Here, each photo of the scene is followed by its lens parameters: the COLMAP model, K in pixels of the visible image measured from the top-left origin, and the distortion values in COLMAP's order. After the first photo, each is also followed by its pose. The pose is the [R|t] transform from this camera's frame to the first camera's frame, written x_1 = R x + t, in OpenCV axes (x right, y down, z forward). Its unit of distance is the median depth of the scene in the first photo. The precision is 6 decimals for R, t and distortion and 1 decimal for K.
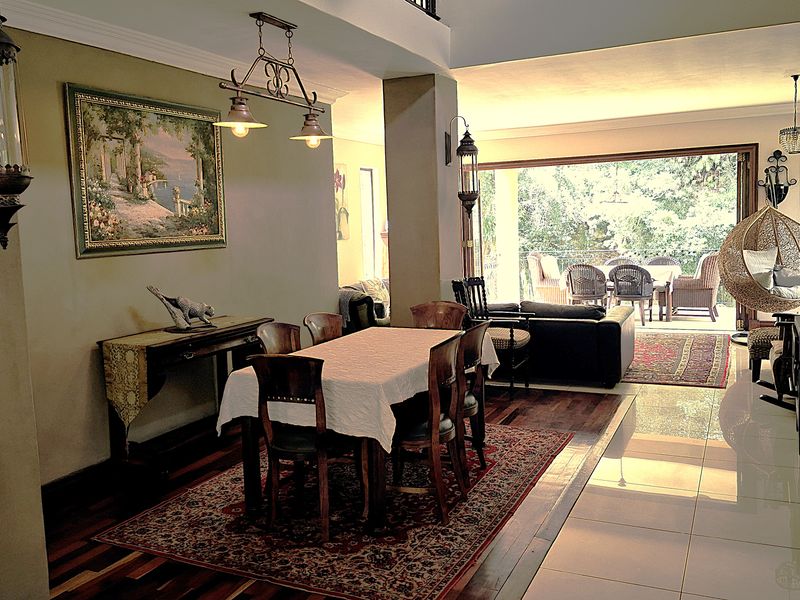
lens RADIAL K [[753.5, 0, 398.9], [0, 753.5, 297.3], [0, 0, 1]] dist [0.045739, 0.000000]
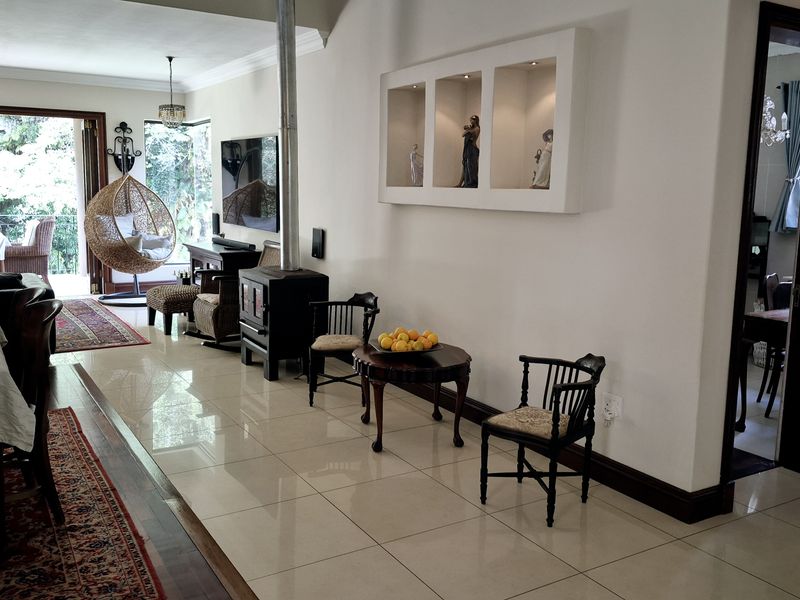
lens RADIAL K [[753.5, 0, 400.7], [0, 753.5, 300.2], [0, 0, 1]] dist [0.045739, 0.000000]
pose [[0.573699, -0.090230, 0.814081, -0.265830], [0.054281, 0.995917, 0.072131, 0.000610], [-0.817265, 0.002808, 0.576255, 0.108972]]
